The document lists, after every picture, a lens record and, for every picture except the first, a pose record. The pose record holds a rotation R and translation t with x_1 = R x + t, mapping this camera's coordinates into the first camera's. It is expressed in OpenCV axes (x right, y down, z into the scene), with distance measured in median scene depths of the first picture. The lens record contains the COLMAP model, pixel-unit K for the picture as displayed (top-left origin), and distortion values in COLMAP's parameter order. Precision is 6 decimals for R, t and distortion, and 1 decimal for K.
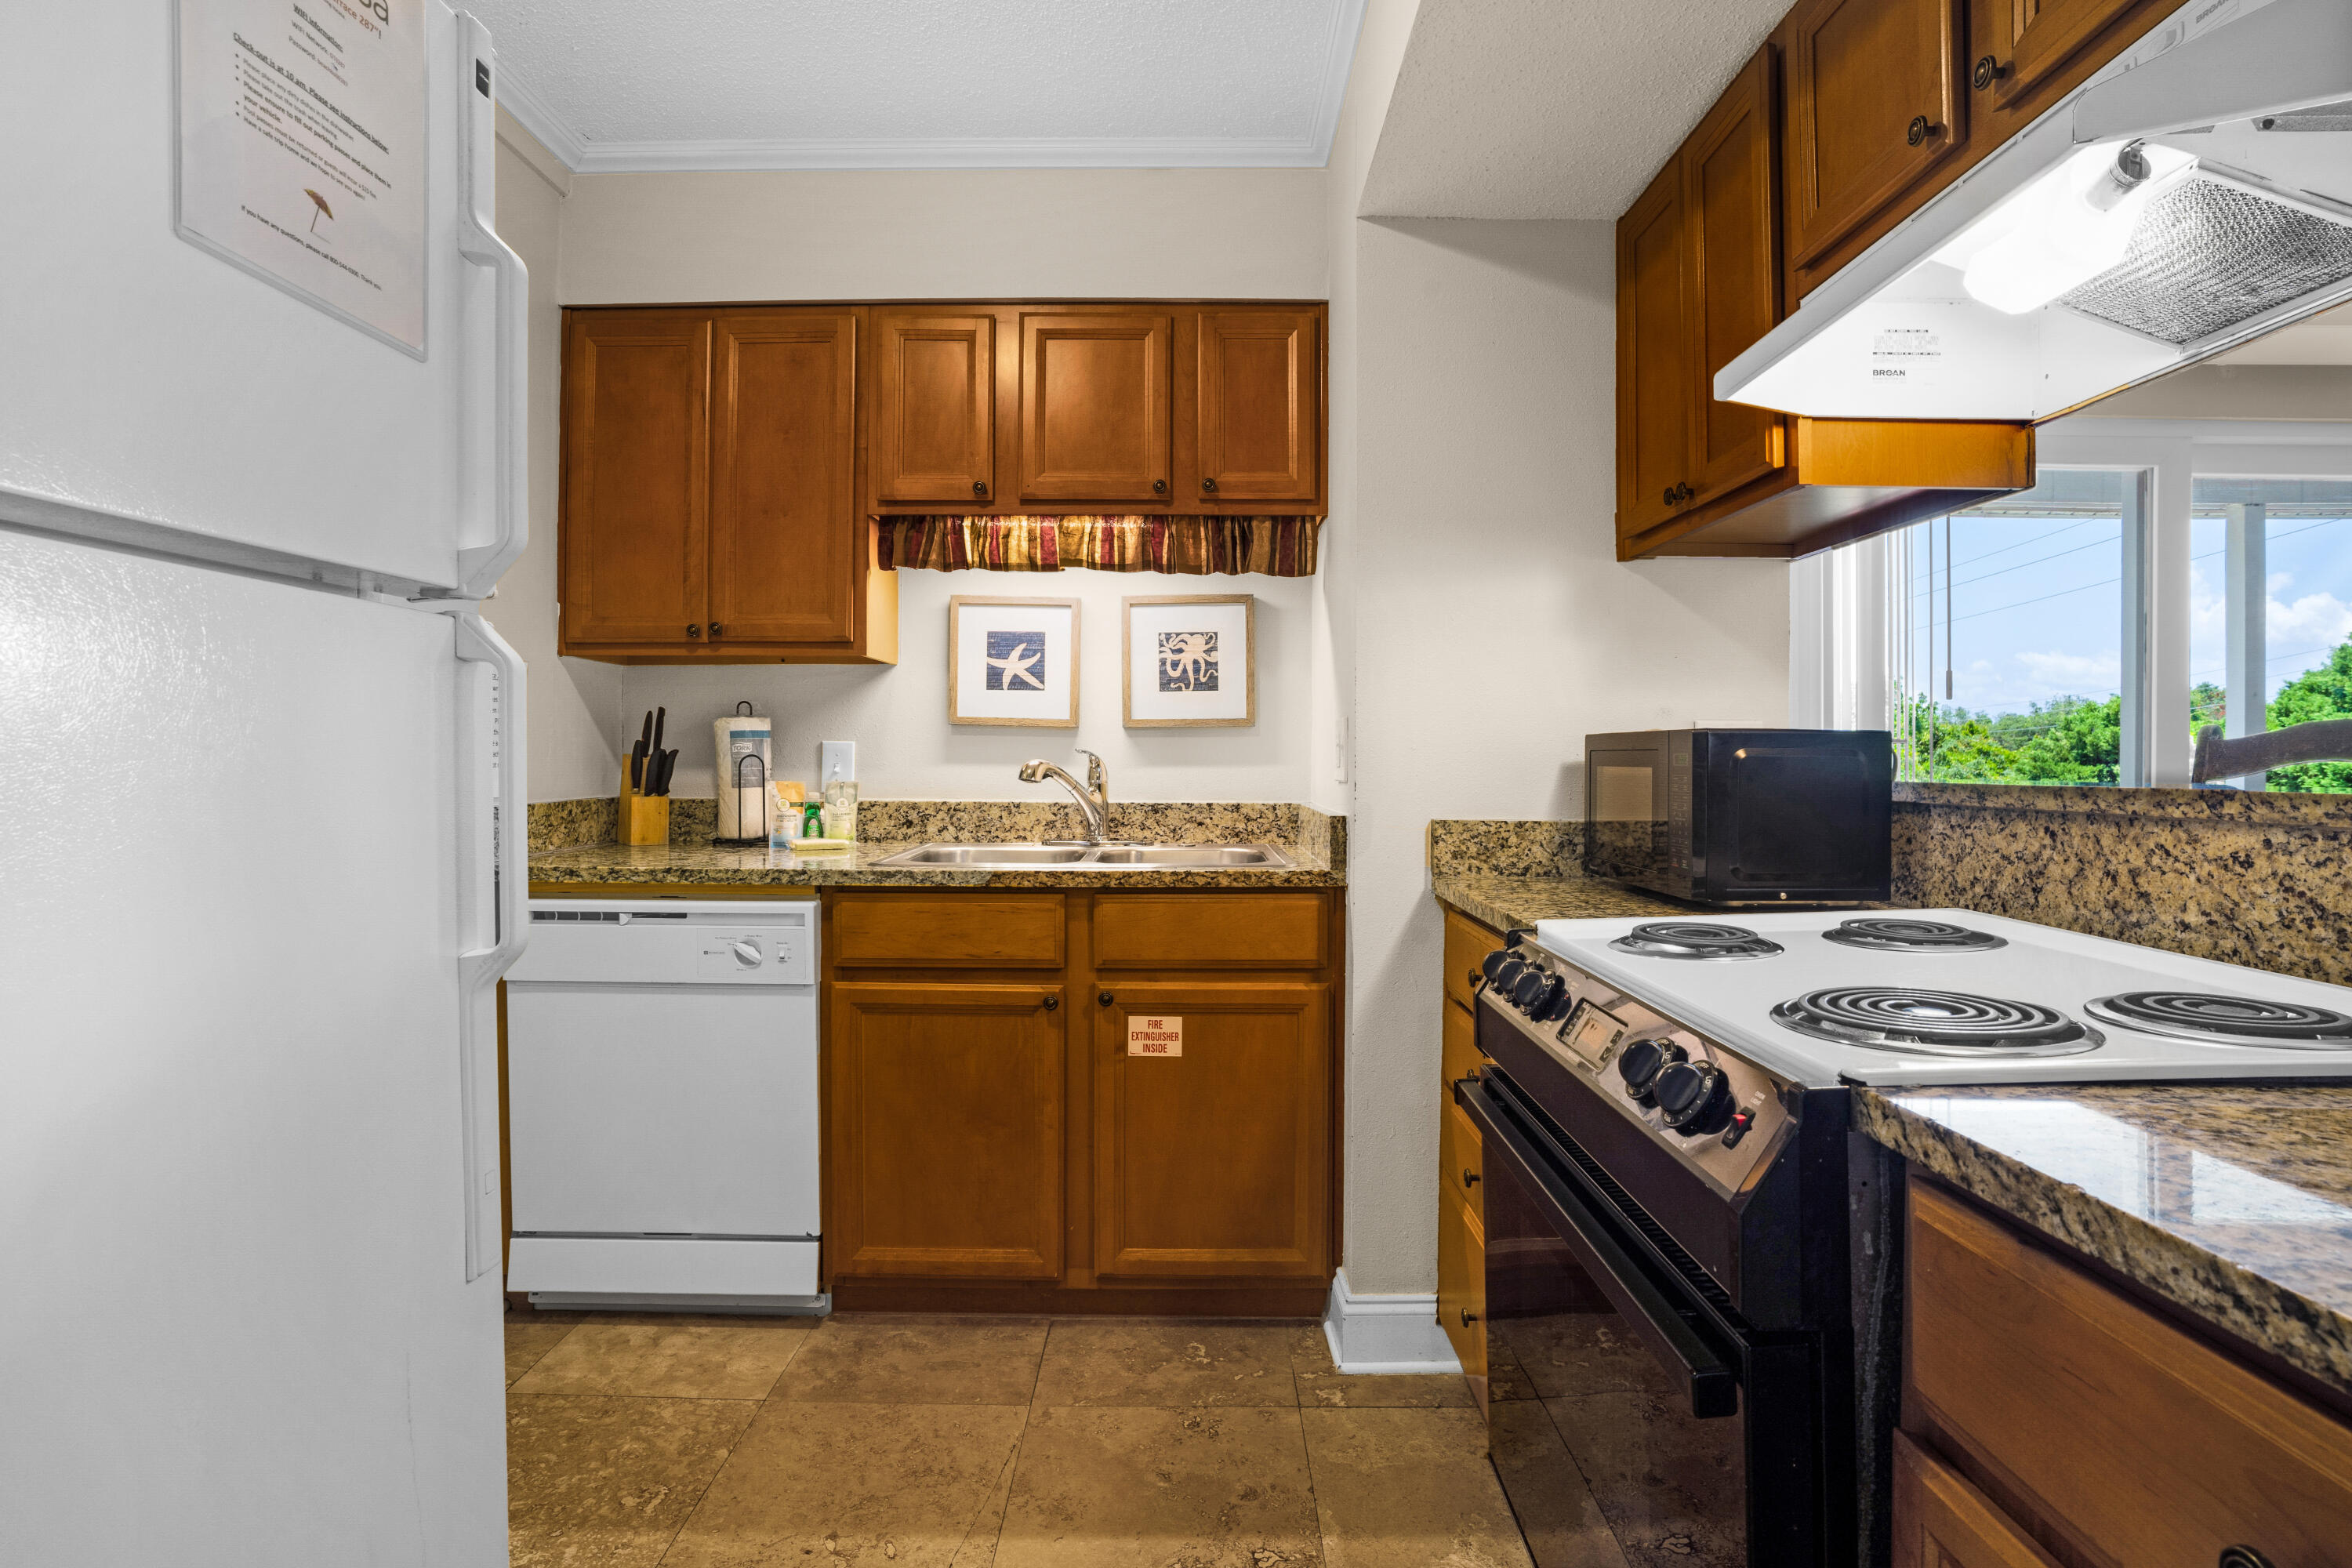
lens RADIAL K [[1196.4, 0, 1167.8], [0, 1196.4, 752.5], [0, 0, 1]] dist [-0.083664, 0.040627]
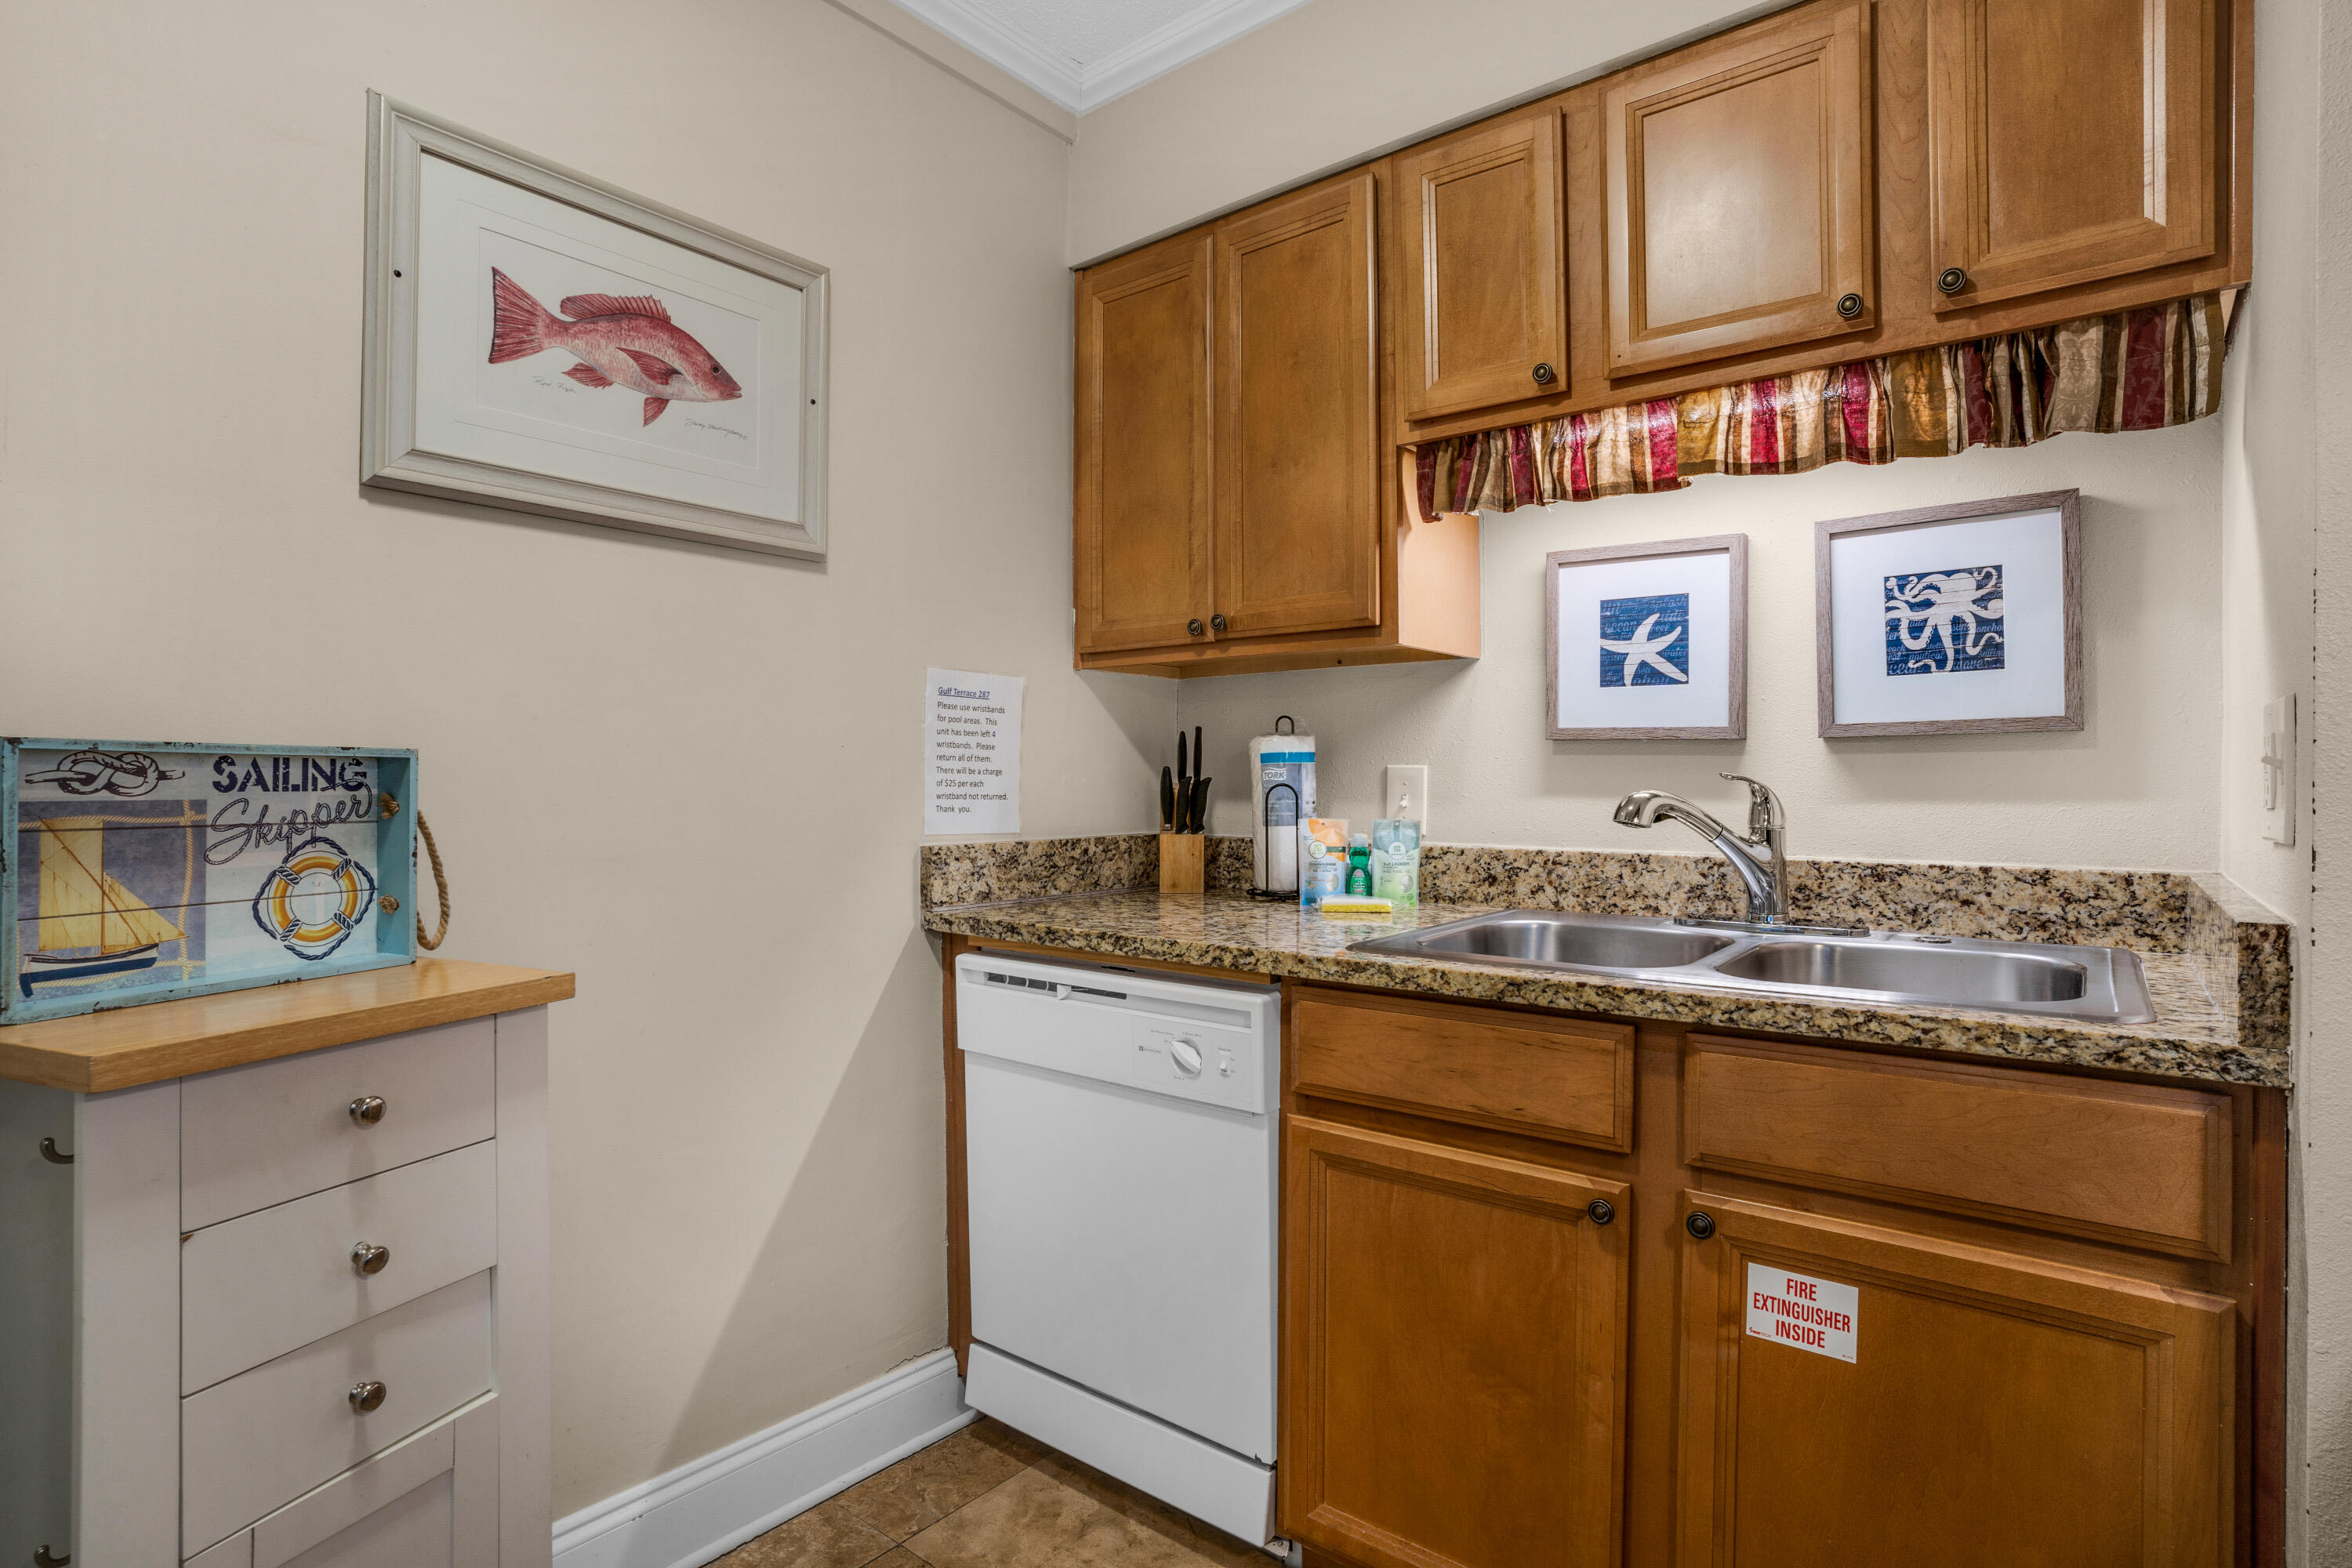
lens RADIAL K [[1181.5, 0, 1169.5], [0, 1181.5, 785.9], [0, 0, 1]] dist [-0.070881, 0.034765]
pose [[0.788183, -0.000773, -0.615440, 0.070942], [0.004138, 0.999983, 0.004044, -0.000195], [0.615426, -0.005734, 0.788173, 0.359521]]
